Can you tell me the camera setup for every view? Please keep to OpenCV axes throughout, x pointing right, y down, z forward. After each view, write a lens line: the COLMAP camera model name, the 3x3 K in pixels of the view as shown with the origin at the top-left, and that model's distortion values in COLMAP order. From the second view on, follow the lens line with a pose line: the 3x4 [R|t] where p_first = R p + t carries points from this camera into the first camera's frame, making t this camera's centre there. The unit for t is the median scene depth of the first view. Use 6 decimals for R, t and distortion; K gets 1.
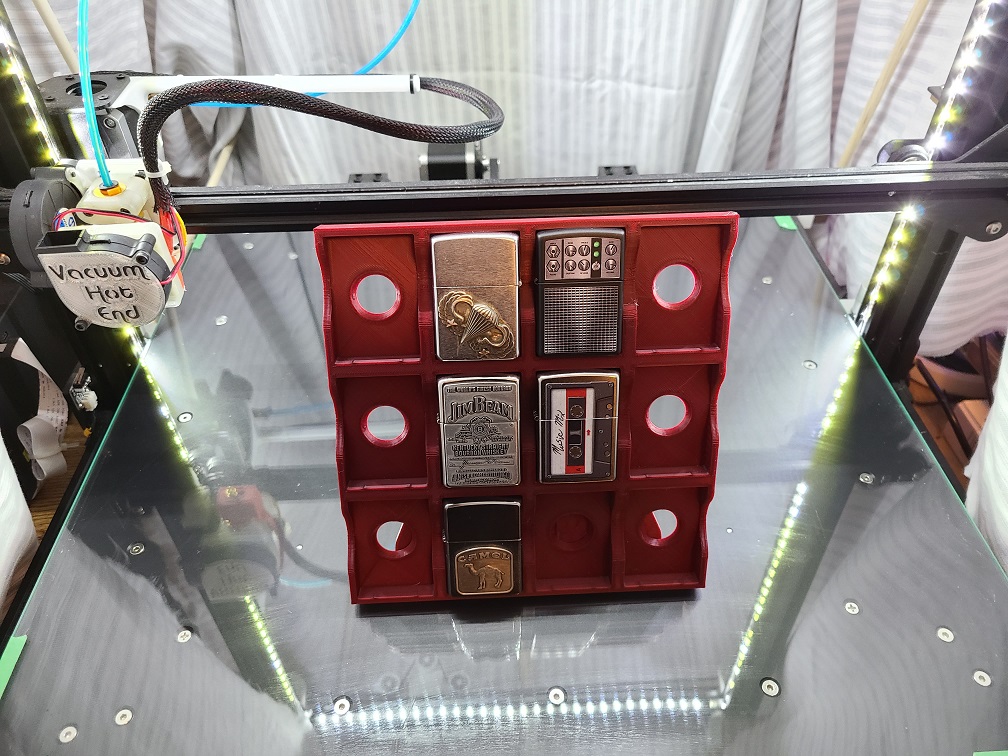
lens RADIAL K [[792.9, 0, 496.6], [0, 792.9, 384.7], [0, 0, 1]] dist [-0.000733, -0.004604]
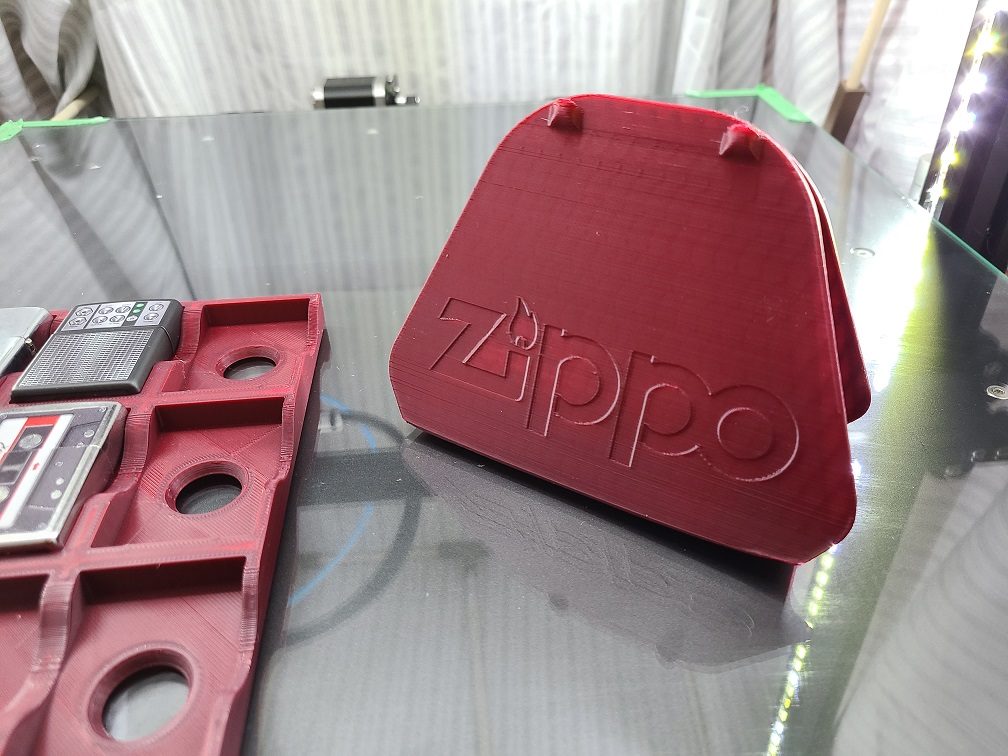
lens RADIAL K [[803.4, 0, 504.0], [0, 803.4, 378.0], [0, 0, 1]] dist [-0.012590, -0.000109]
pose [[0.999201, -0.030970, 0.025264, 0.062192], [0.033910, 0.991486, -0.125724, 0.097687], [-0.021155, 0.126481, 0.991743, 0.263838]]
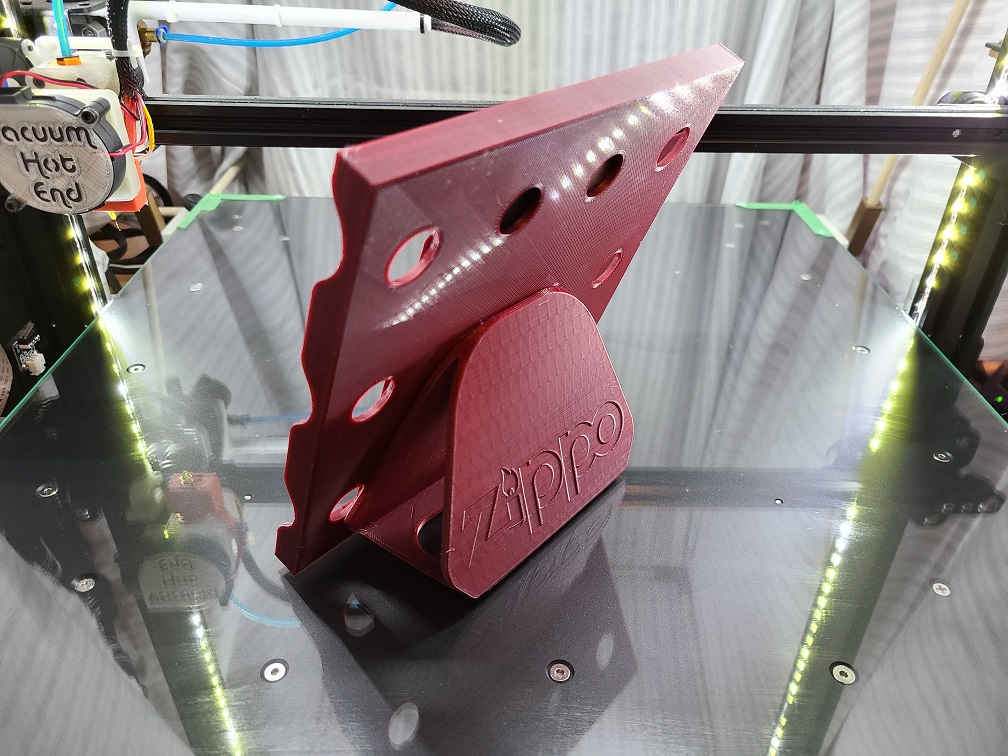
lens RADIAL K [[792.9, 0, 496.6], [0, 792.9, 384.7], [0, 0, 1]] dist [-0.000733, -0.004604]
pose [[0.998927, 0.043889, -0.014755, 0.007756], [-0.045703, 0.985702, -0.162180, 0.116752], [0.007427, 0.162681, 0.986651, 0.100443]]
